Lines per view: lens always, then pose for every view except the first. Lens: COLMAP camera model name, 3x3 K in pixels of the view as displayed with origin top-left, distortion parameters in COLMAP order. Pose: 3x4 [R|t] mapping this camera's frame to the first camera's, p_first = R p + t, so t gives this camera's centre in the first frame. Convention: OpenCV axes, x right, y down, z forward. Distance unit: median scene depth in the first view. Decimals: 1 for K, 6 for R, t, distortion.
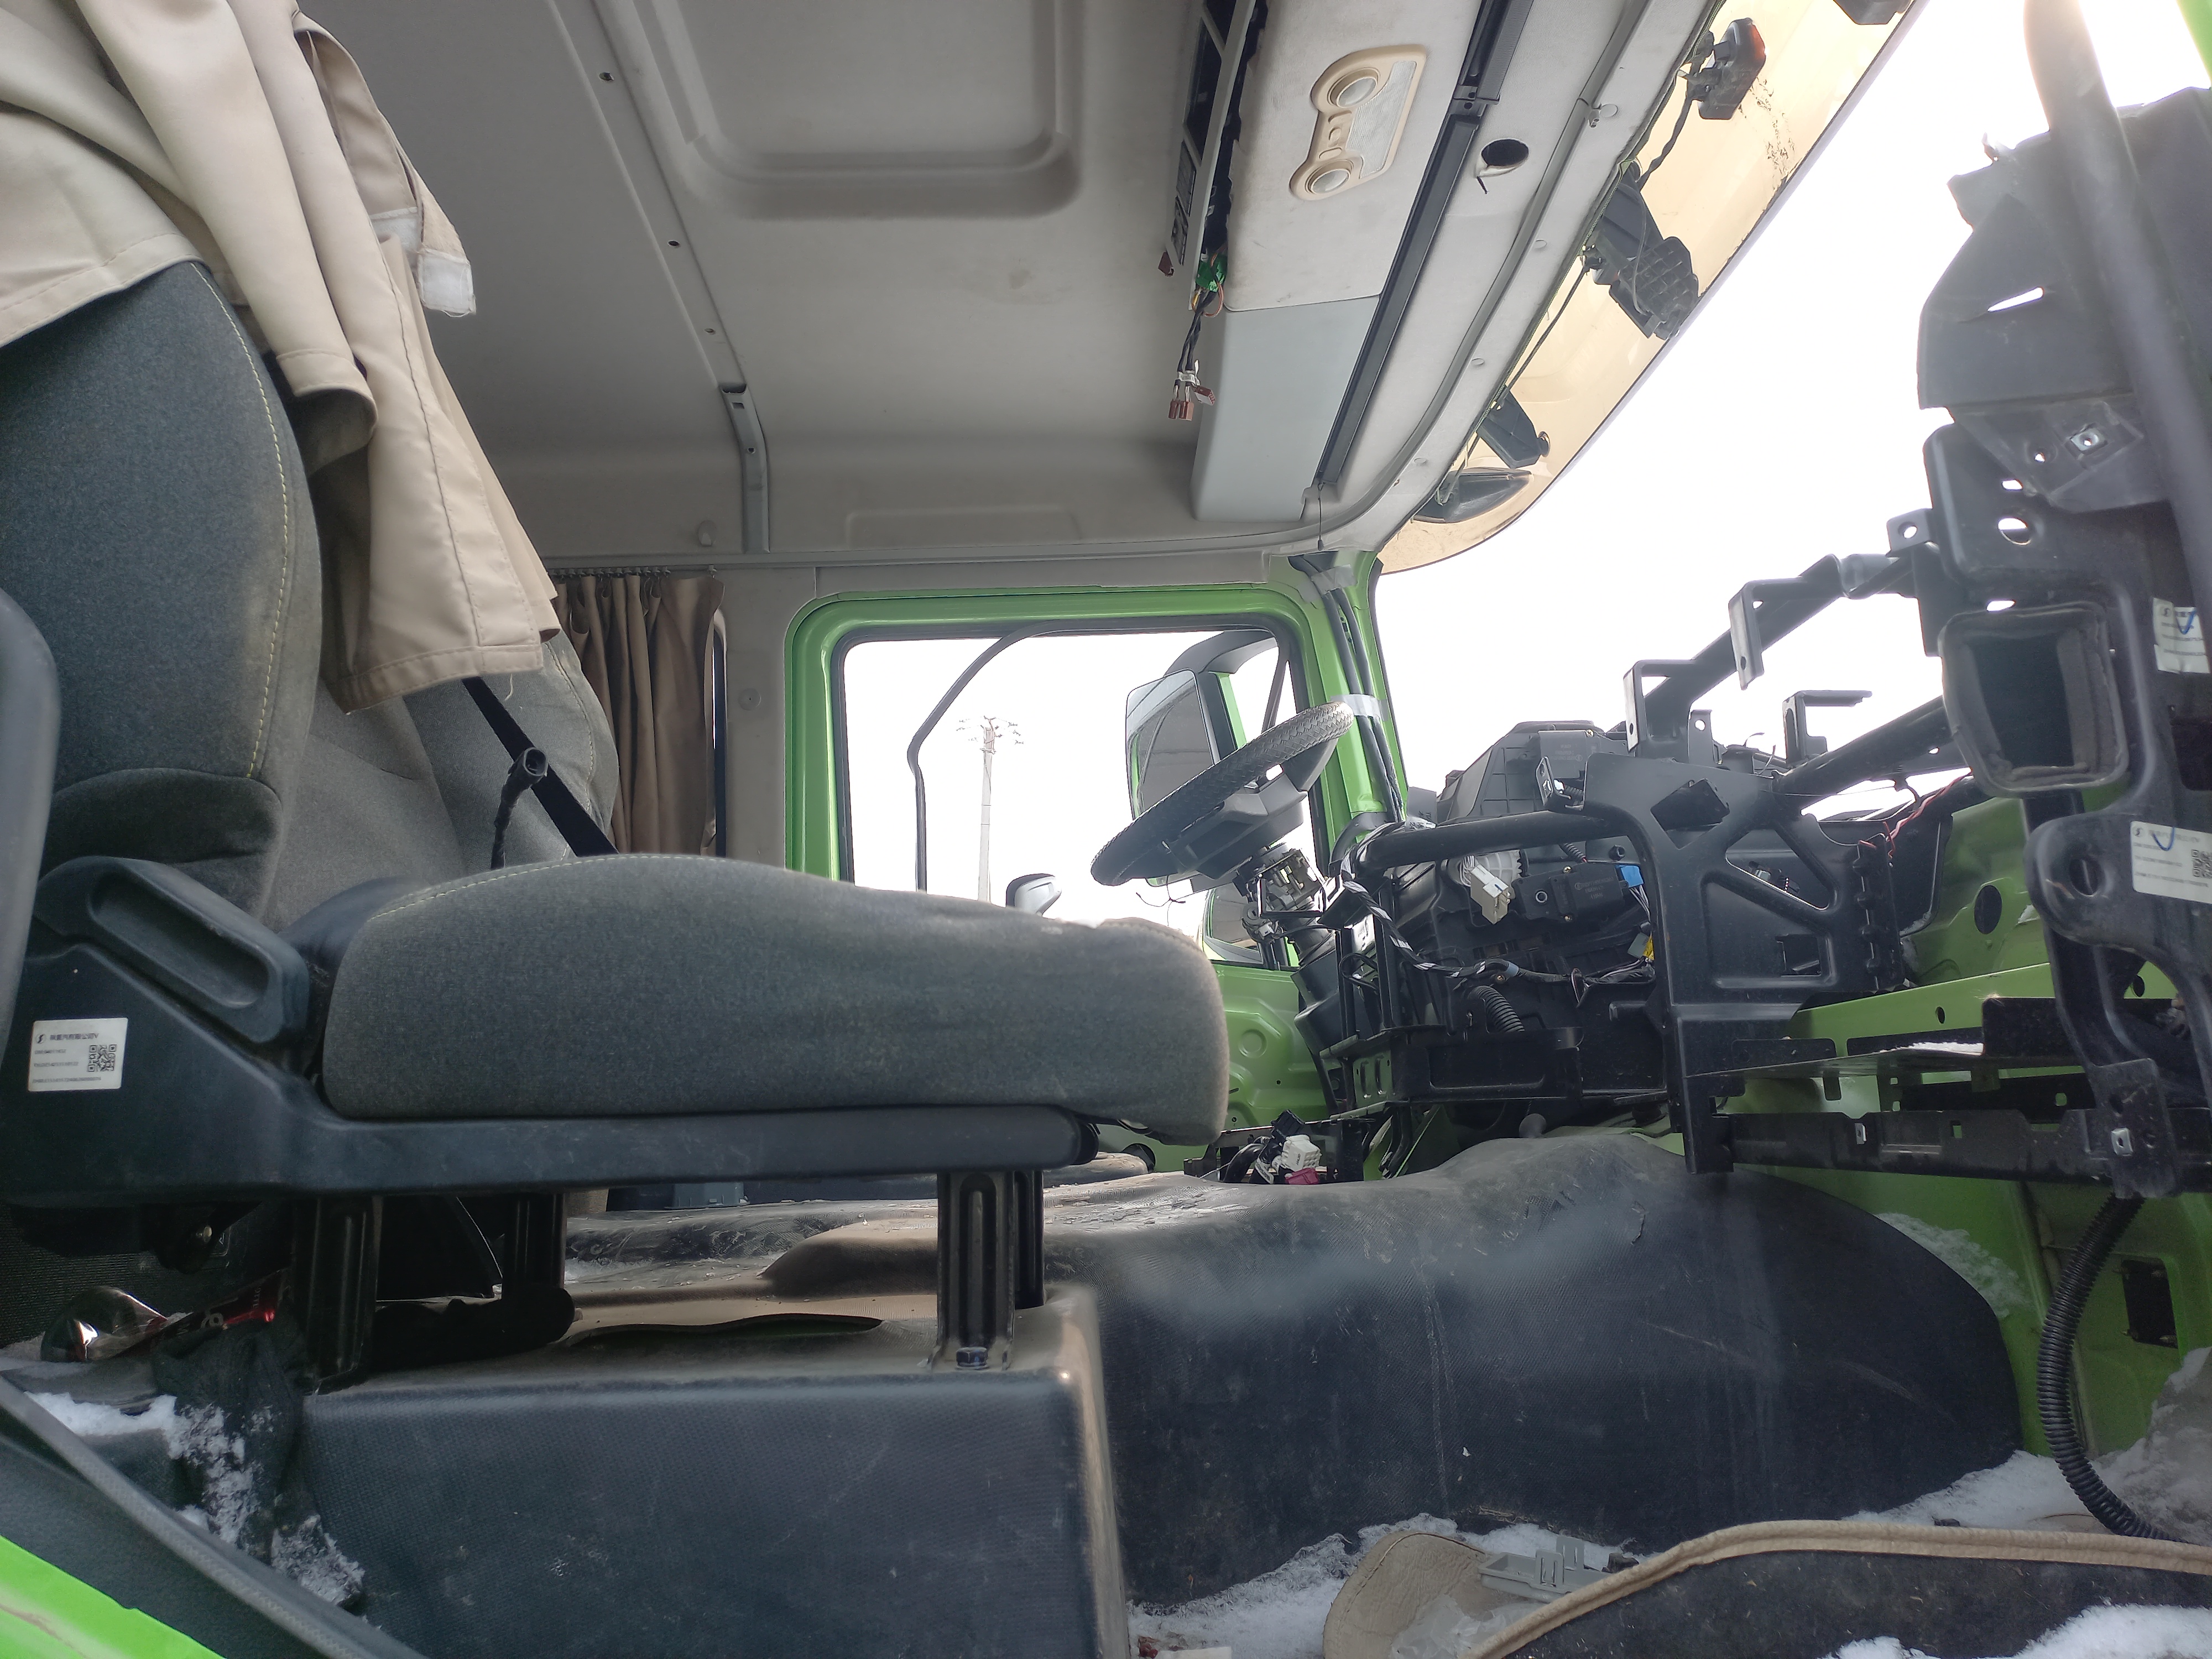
lens RADIAL K [[1623.0, 0, 1128.0], [0, 1623.0, 843.5], [0, 0, 1]] dist [0.058277, -0.029173]
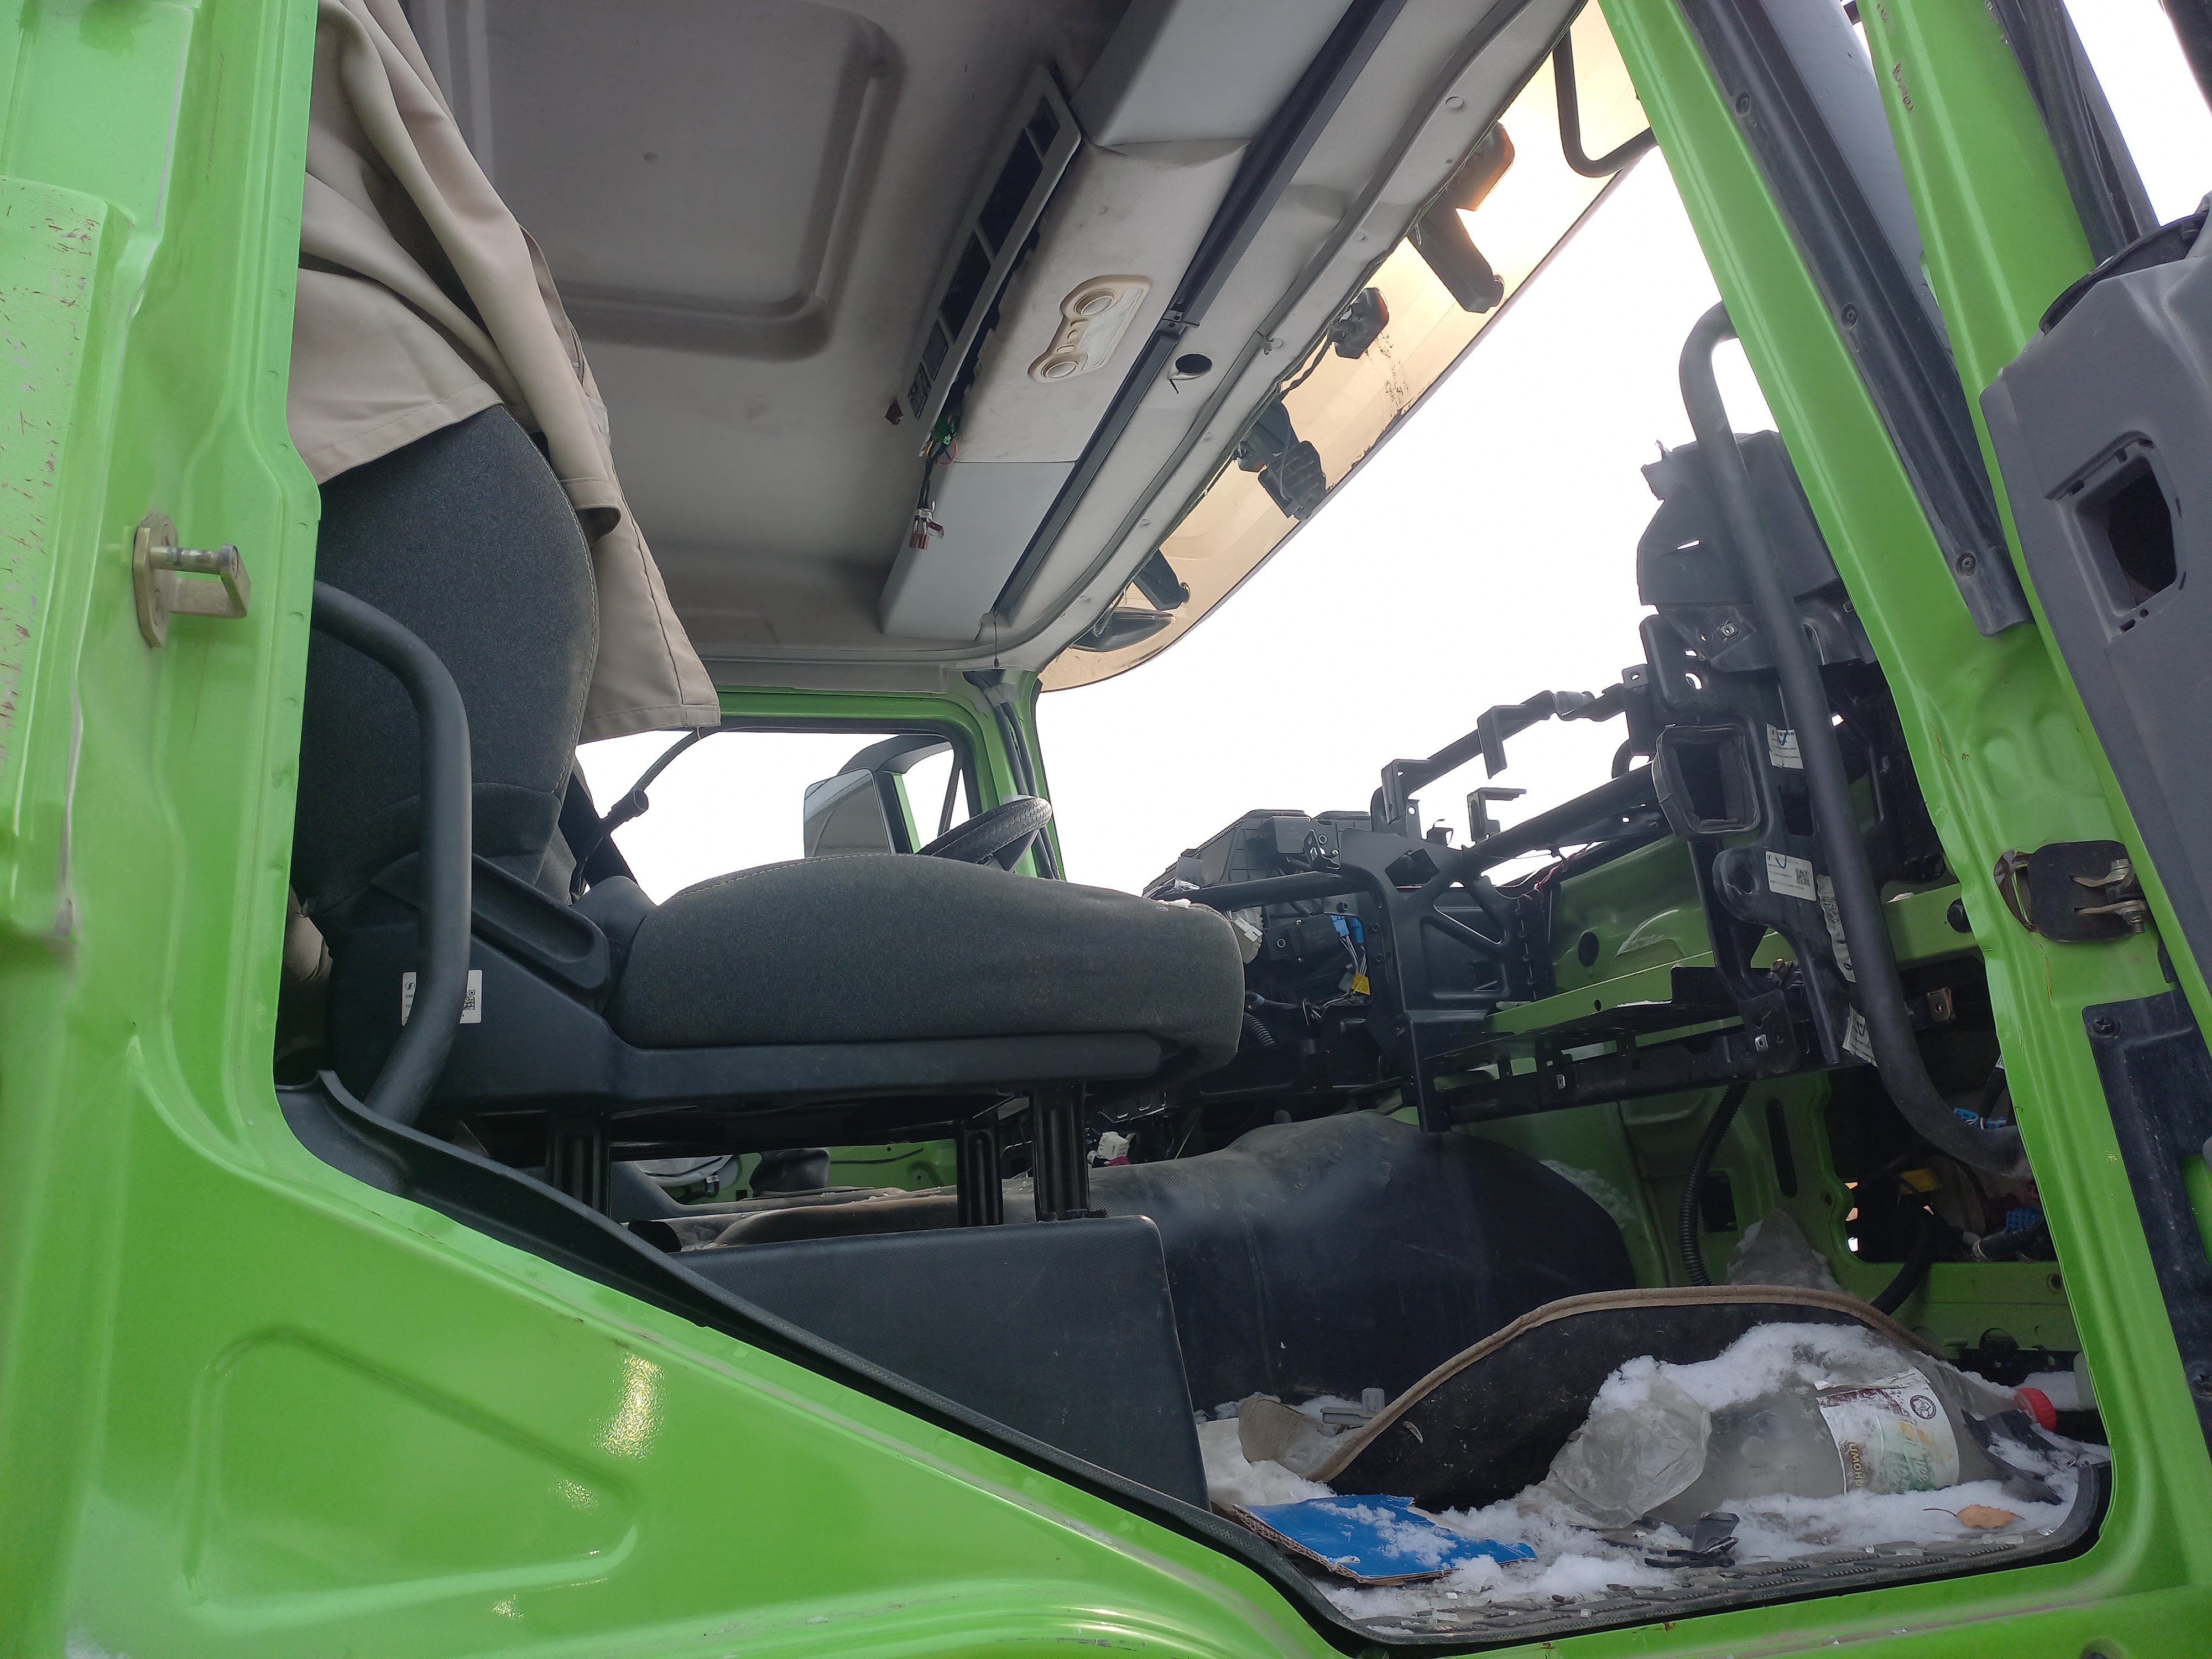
lens RADIAL K [[1634.8, 0, 1123.4], [0, 1634.8, 839.0], [0, 0, 1]] dist [0.083384, -0.053399]
pose [[0.953928, 0.025271, 0.298970, -0.270155], [-0.002377, 0.997052, -0.076693, 0.053243], [-0.300026, 0.072449, 0.951176, -0.216780]]
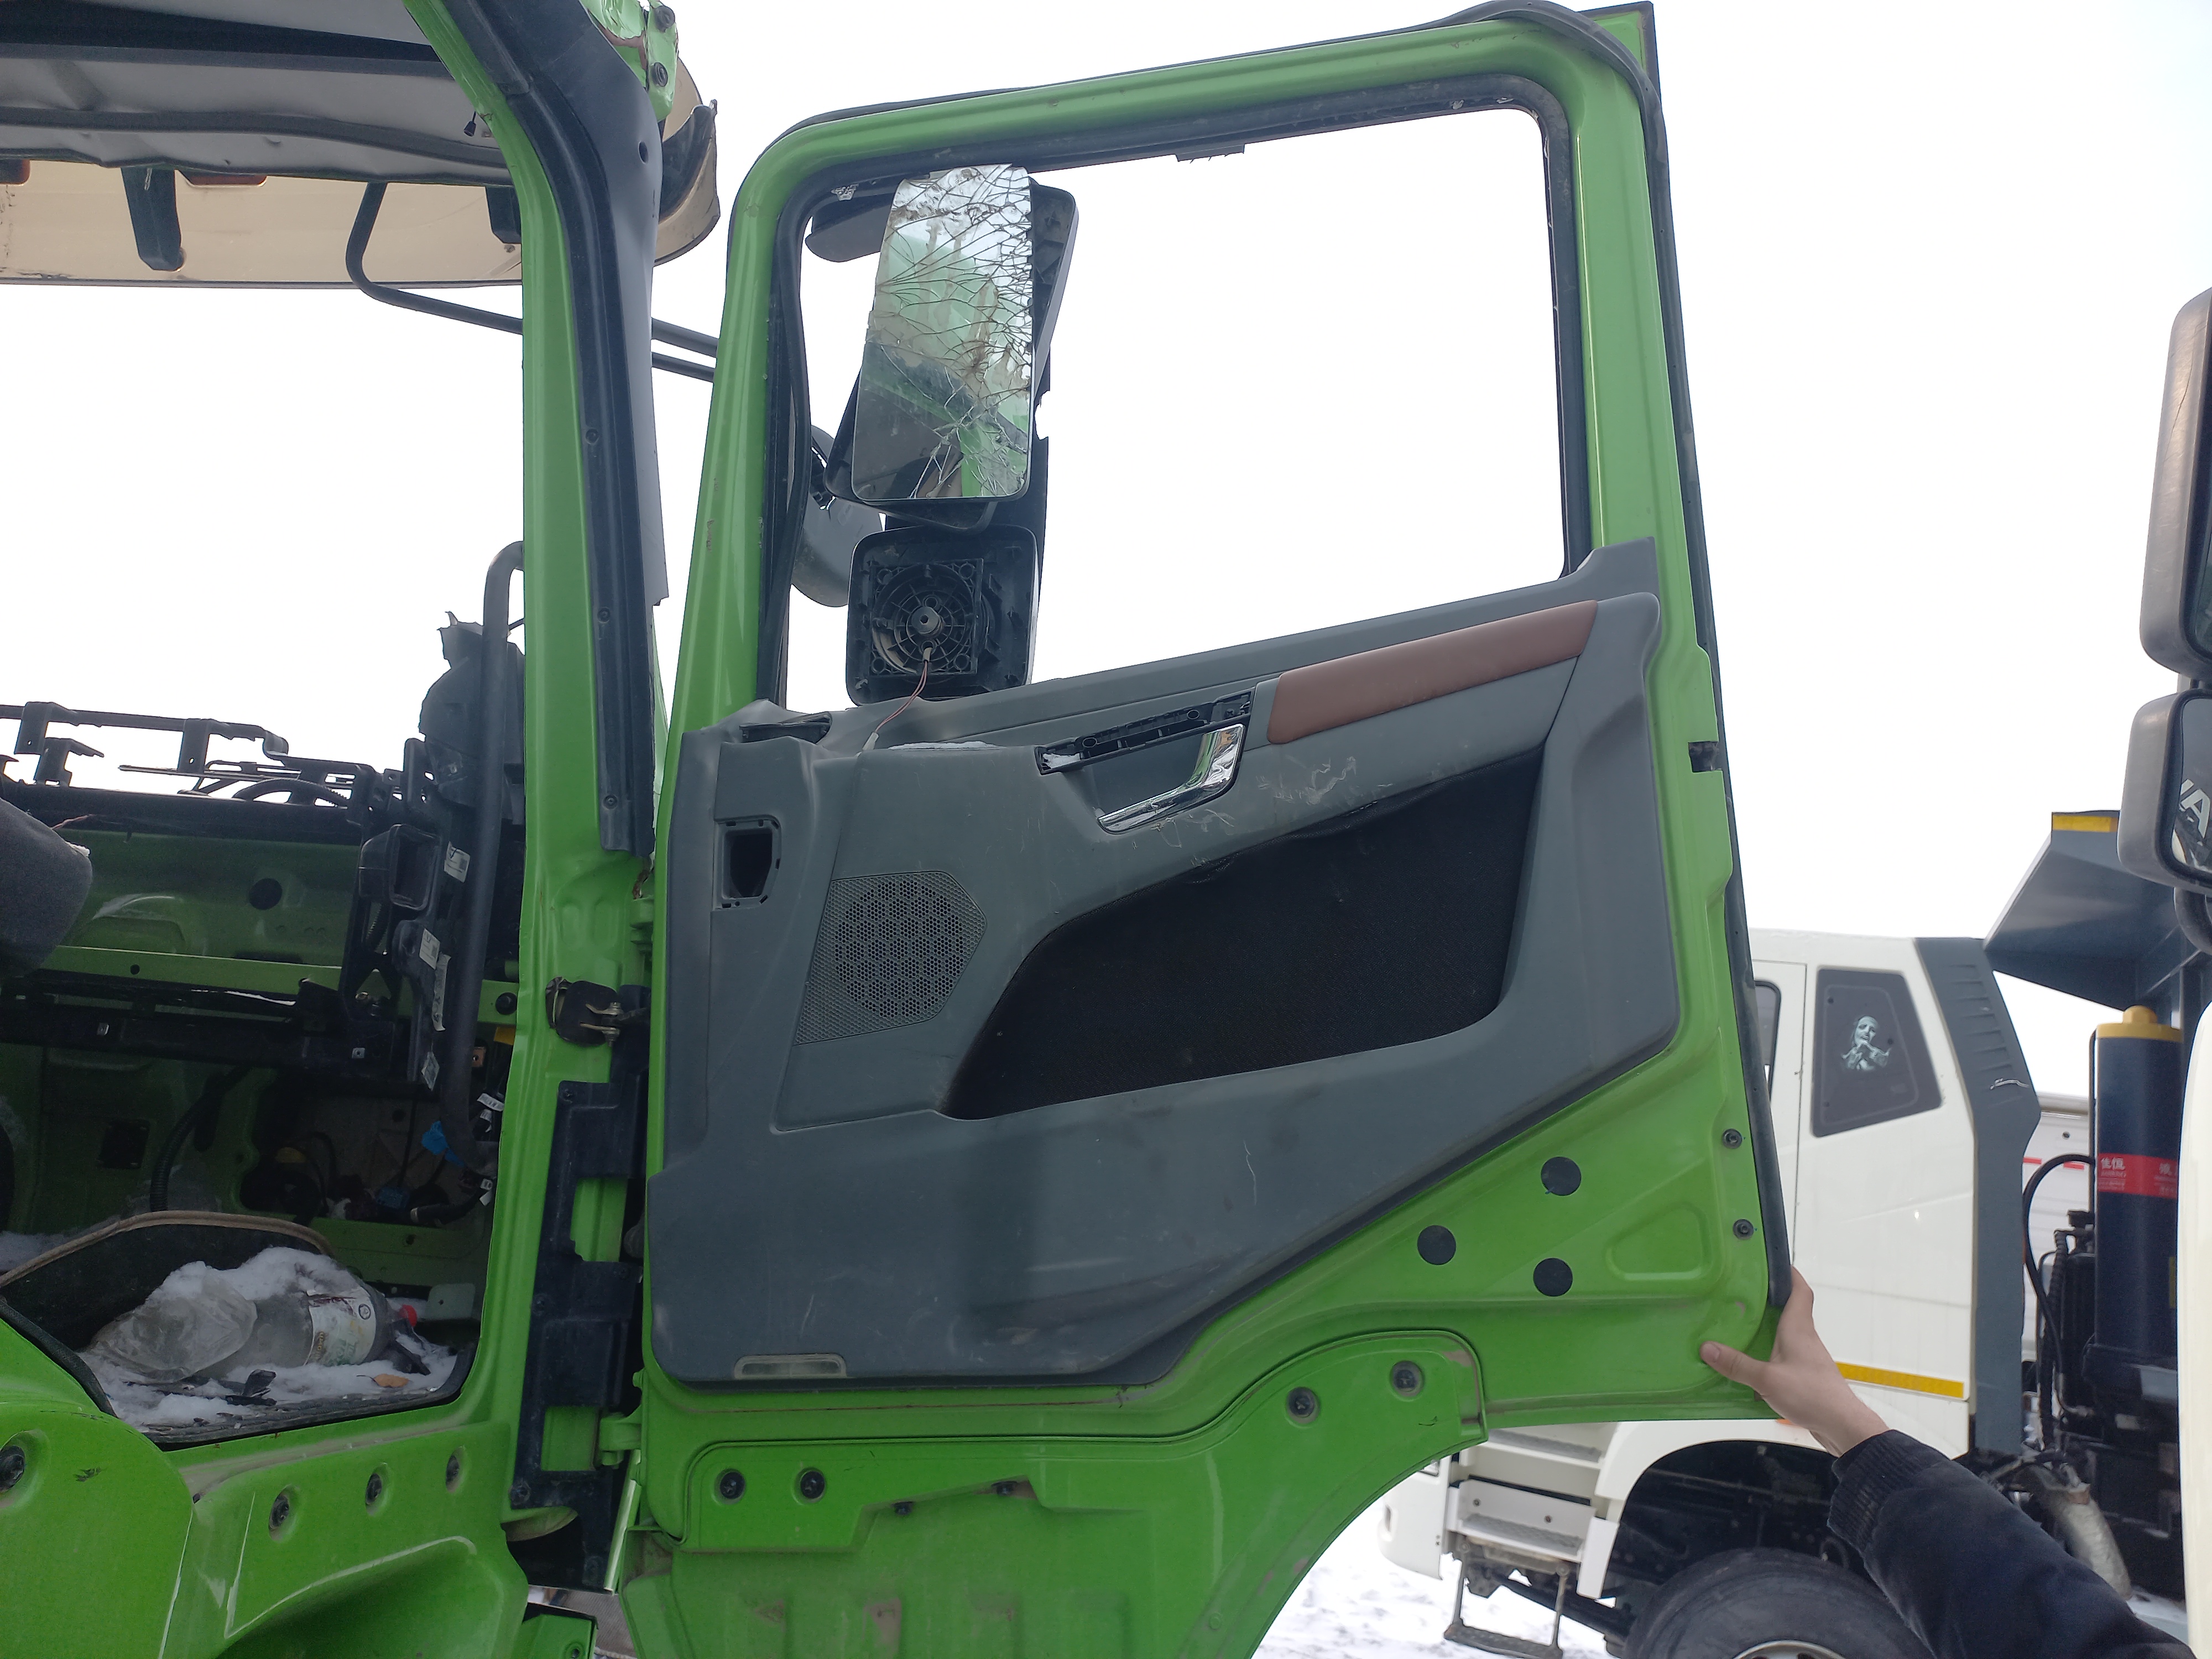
lens RADIAL K [[1634.8, 0, 1123.4], [0, 1634.8, 839.0], [0, 0, 1]] dist [0.083384, -0.053399]
pose [[0.120154, 0.275071, 0.953886, -0.825924], [-0.279573, 0.931335, -0.233352, 0.073473], [-0.952576, -0.238643, 0.188806, -0.213328]]
